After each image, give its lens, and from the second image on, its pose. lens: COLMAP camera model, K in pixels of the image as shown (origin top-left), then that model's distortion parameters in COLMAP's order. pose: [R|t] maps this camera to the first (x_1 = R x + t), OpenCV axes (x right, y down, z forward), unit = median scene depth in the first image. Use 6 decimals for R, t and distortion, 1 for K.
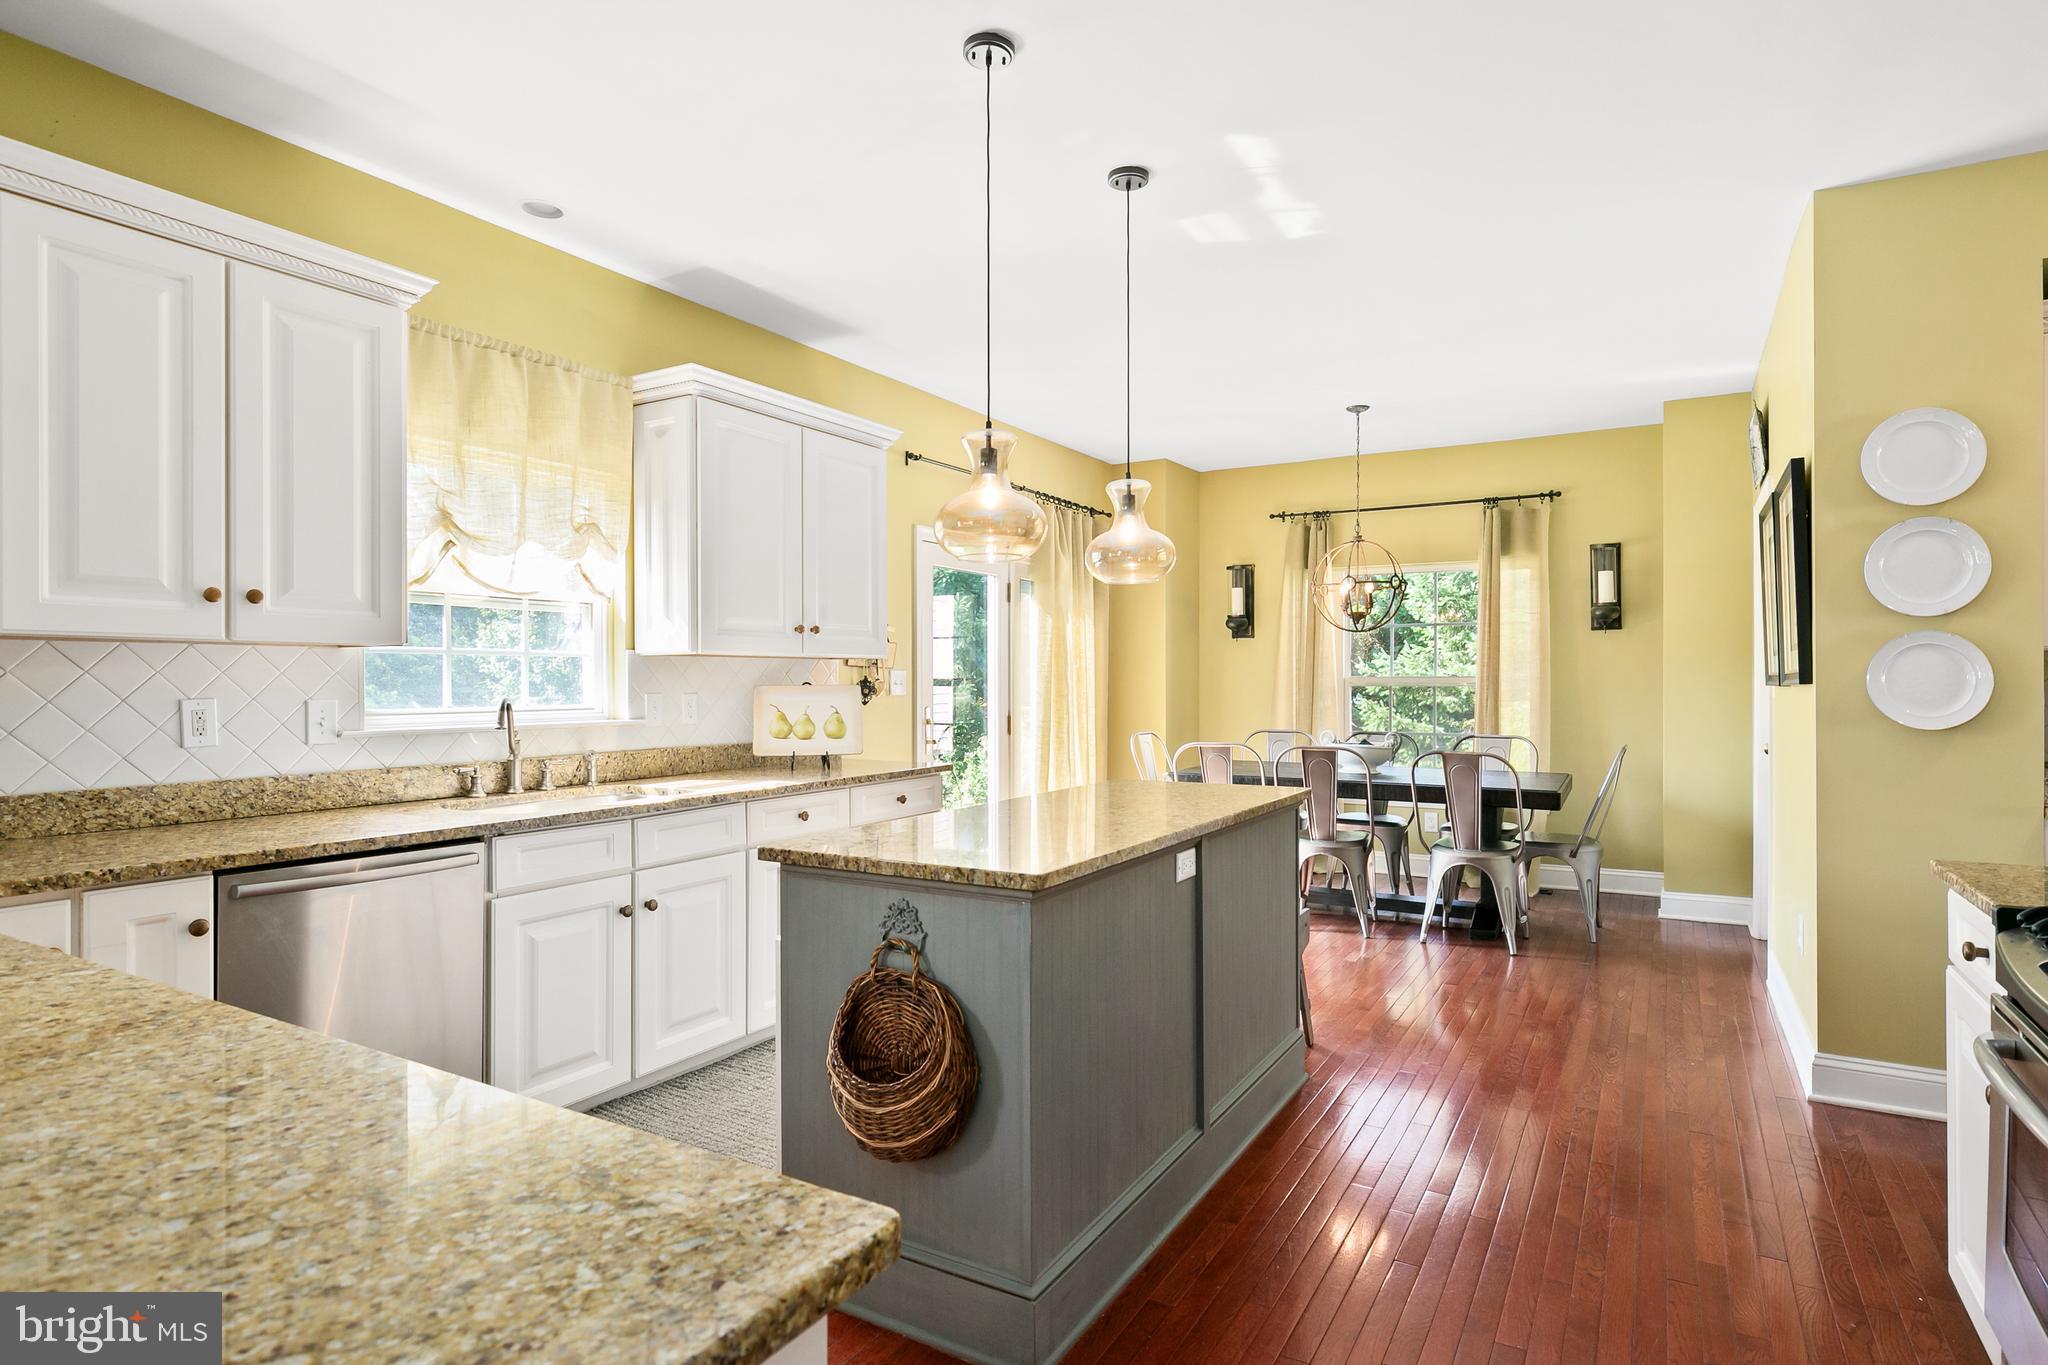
lens RADIAL K [[1094.9, 0, 1024.0], [0, 1094.9, 682.5], [0, 0, 1]] dist [0.002271, -0.000250]
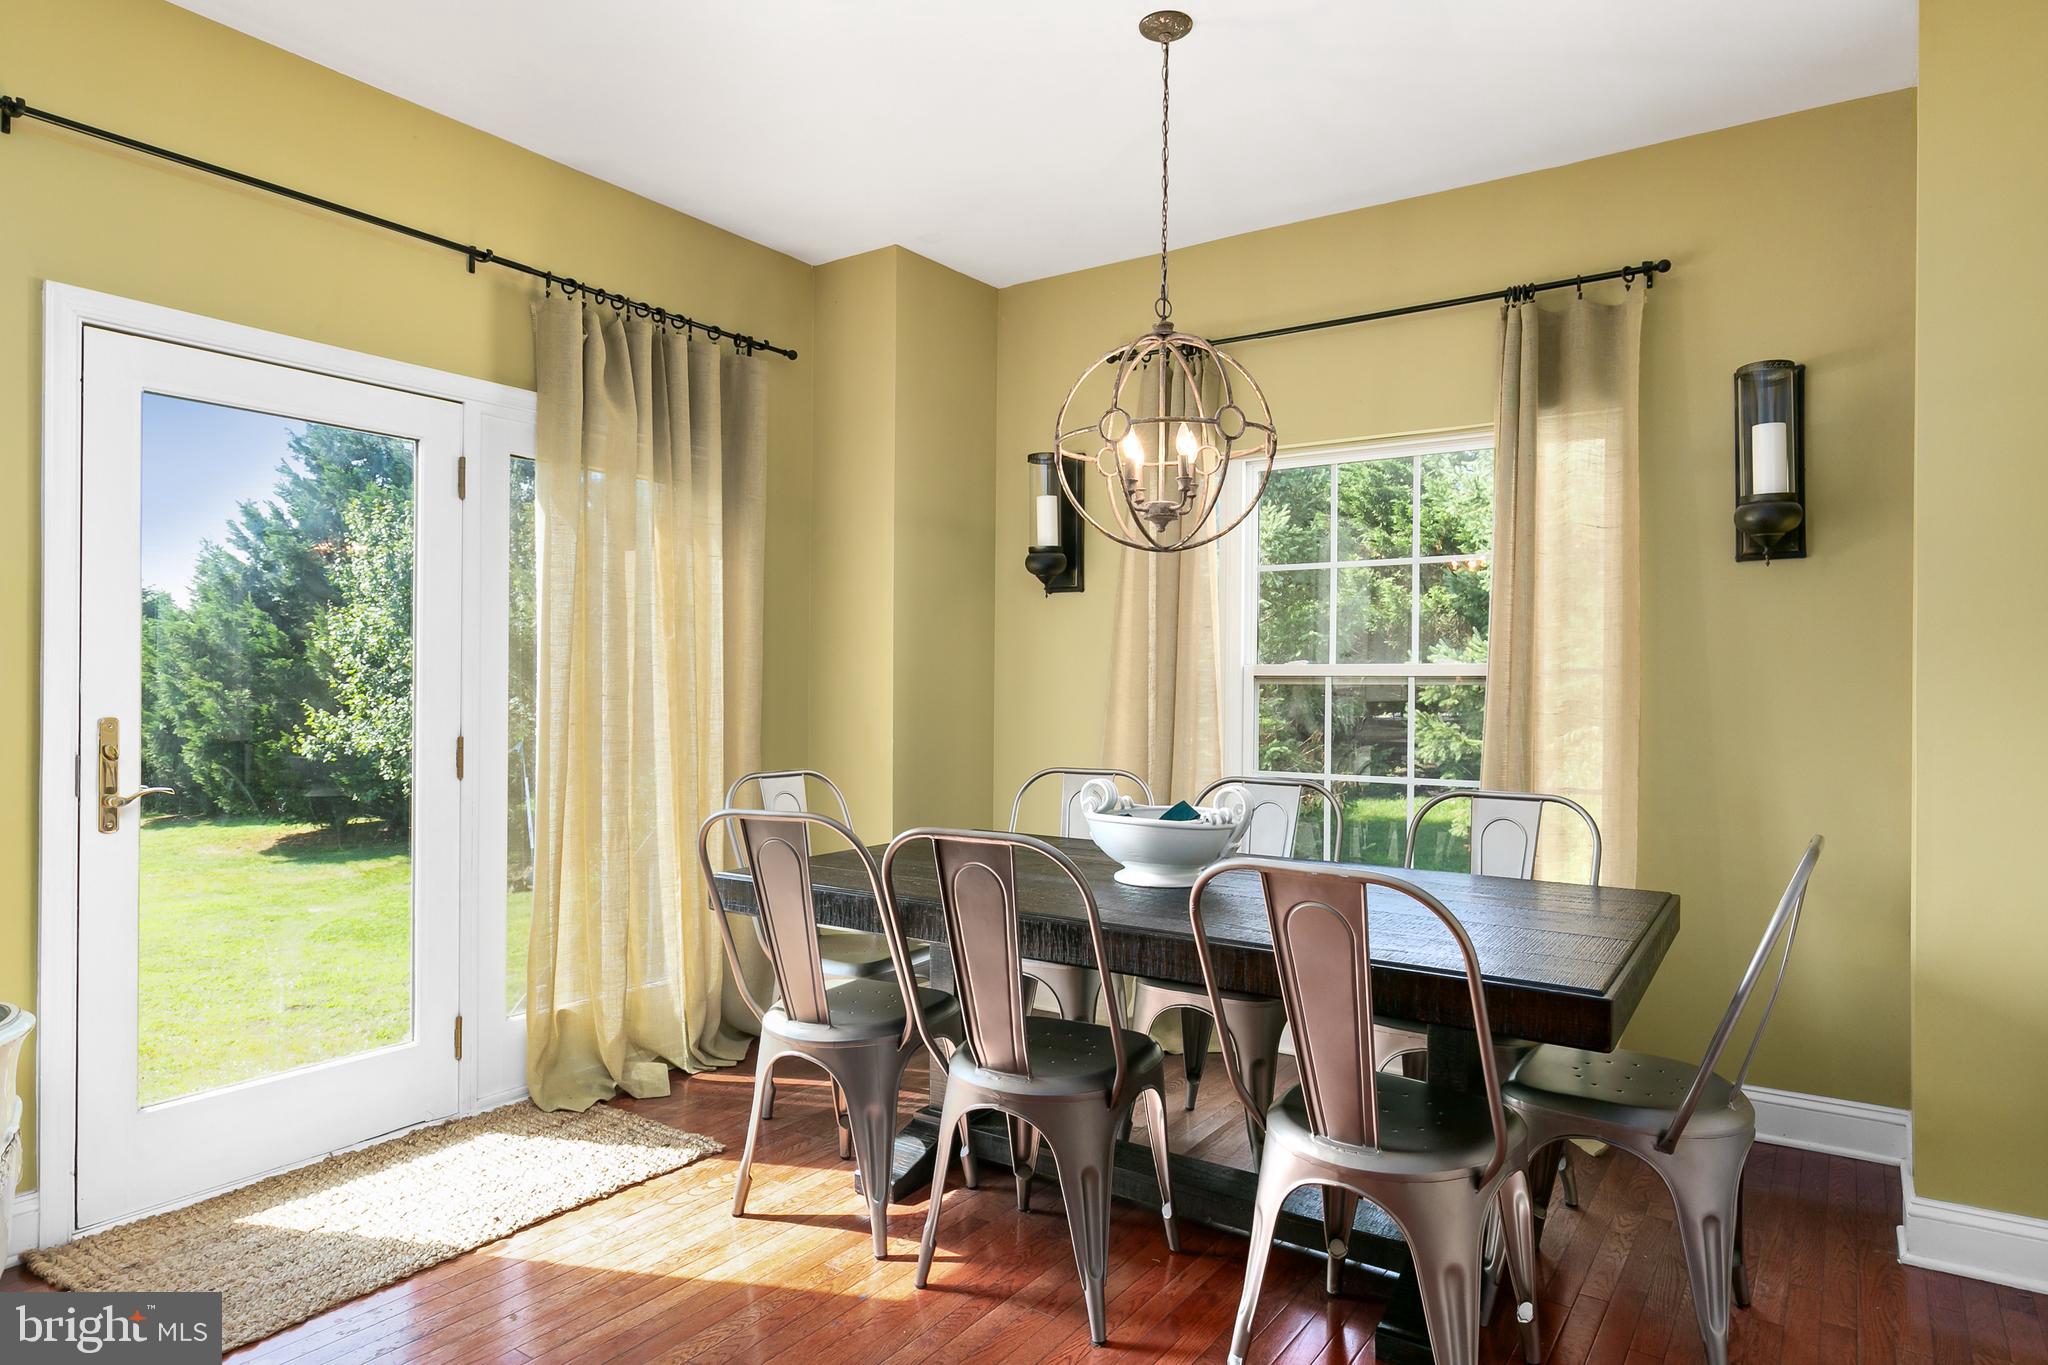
lens RADIAL K [[1202.9, 0, 1024.0], [0, 1202.9, 682.5], [0, 0, 1]] dist [0.002536, 0.002281]
pose [[0.997686, 0.007803, -0.067543, 0.253589], [-0.008043, 0.999962, -0.003283, 0.006752], [0.067514, 0.003819, 0.997711, 0.474724]]
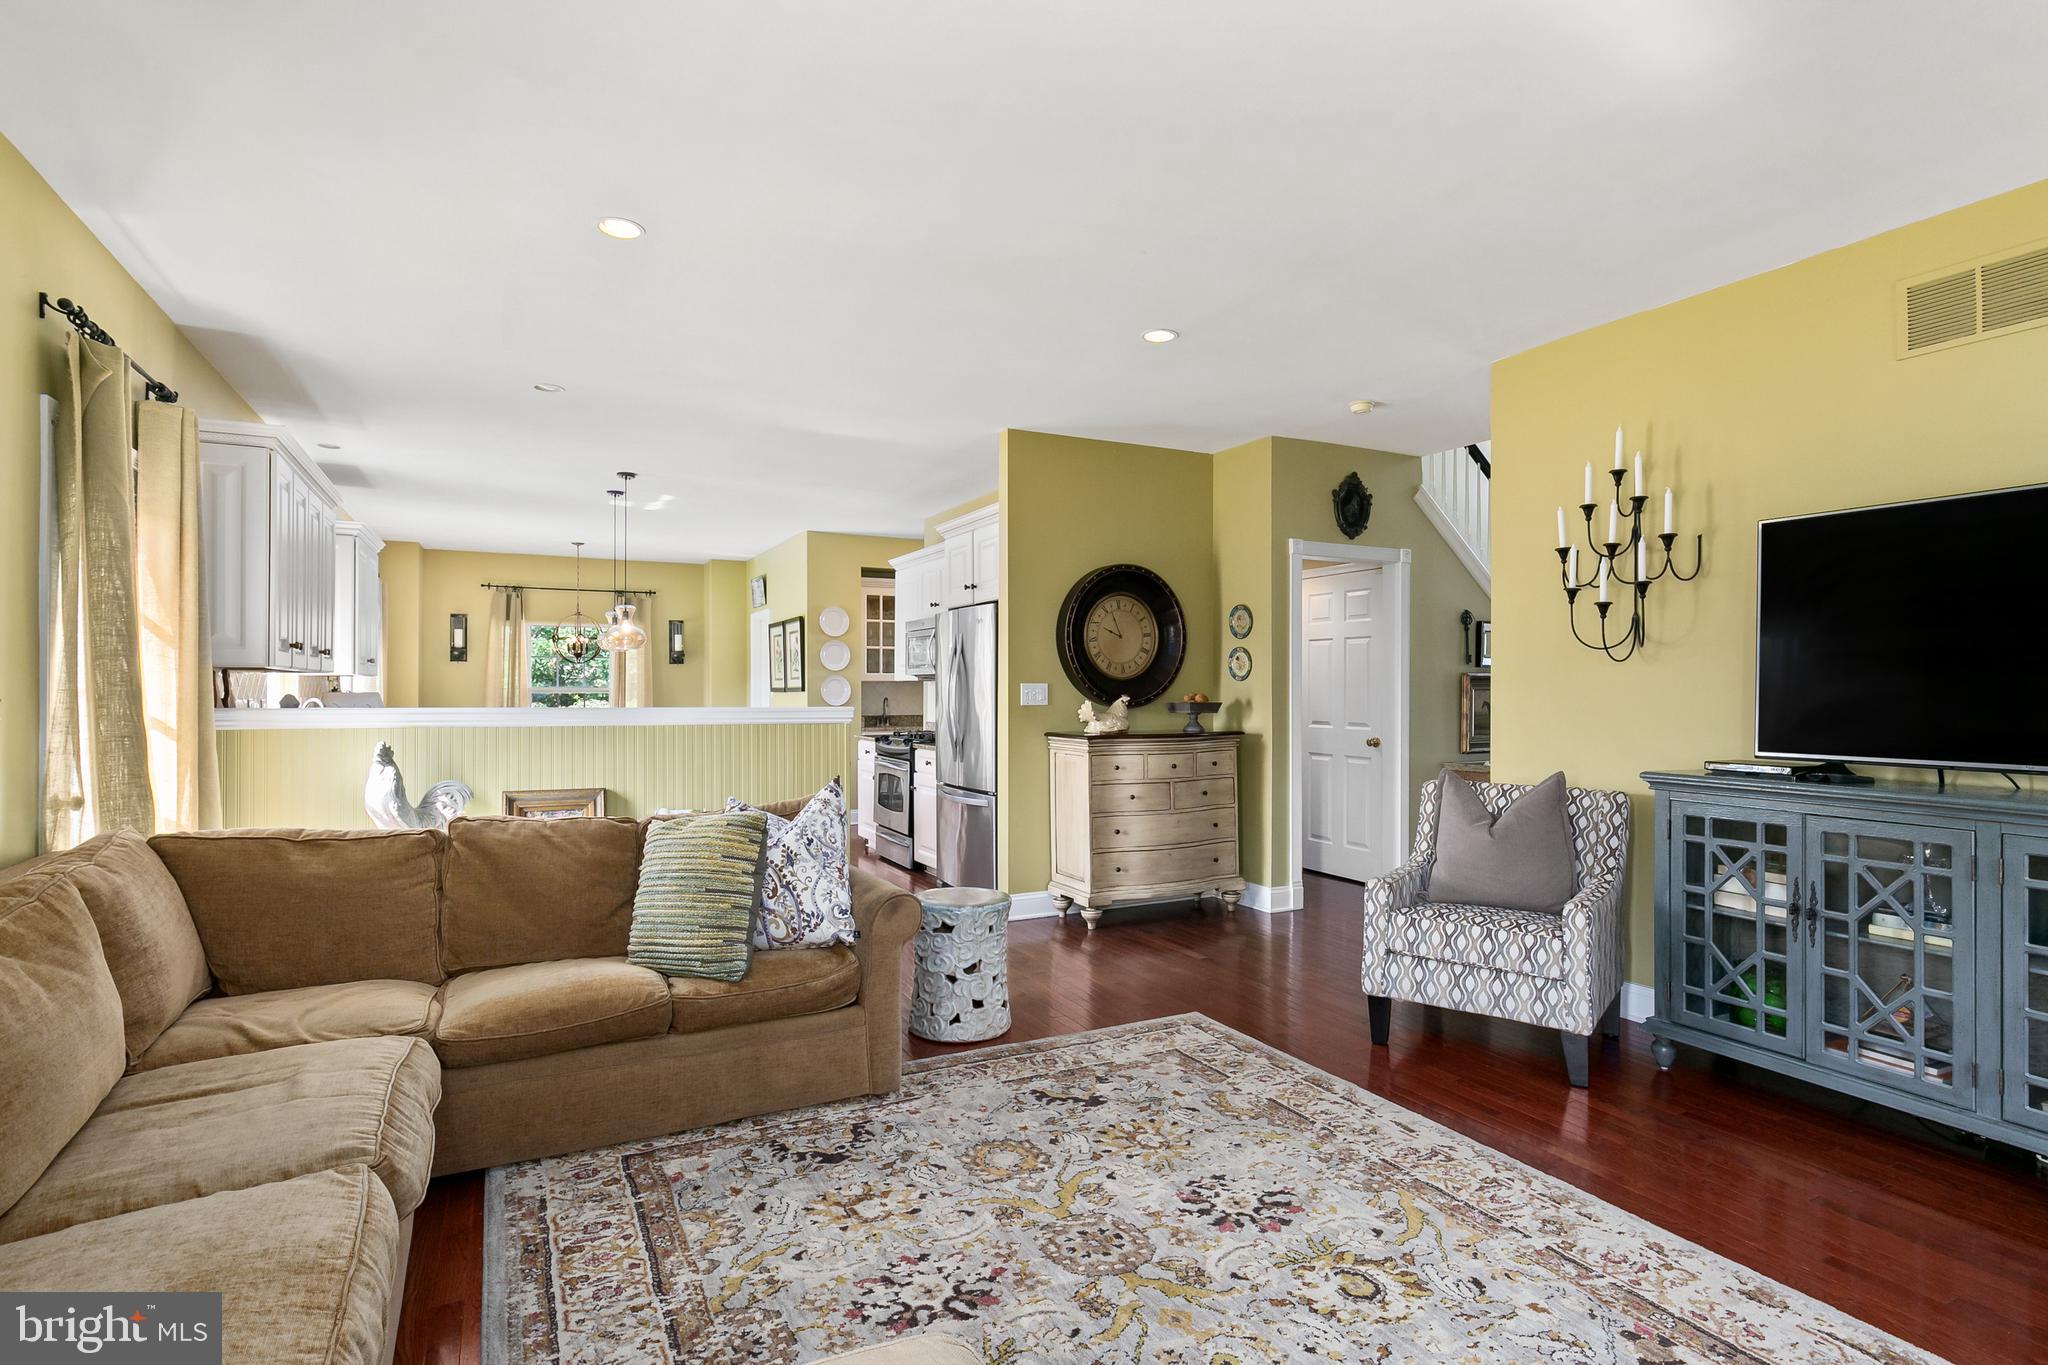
lens RADIAL K [[1008.2, 0, 1024.0], [0, 1008.2, 682.5], [0, 0, 1]] dist [-0.000201, -0.000126]
pose [[0.538869, 0.011804, 0.842307, -0.653618], [-0.005541, 0.999930, -0.010468, 0.000494], [-0.842371, 0.000974, 0.538897, -0.506978]]
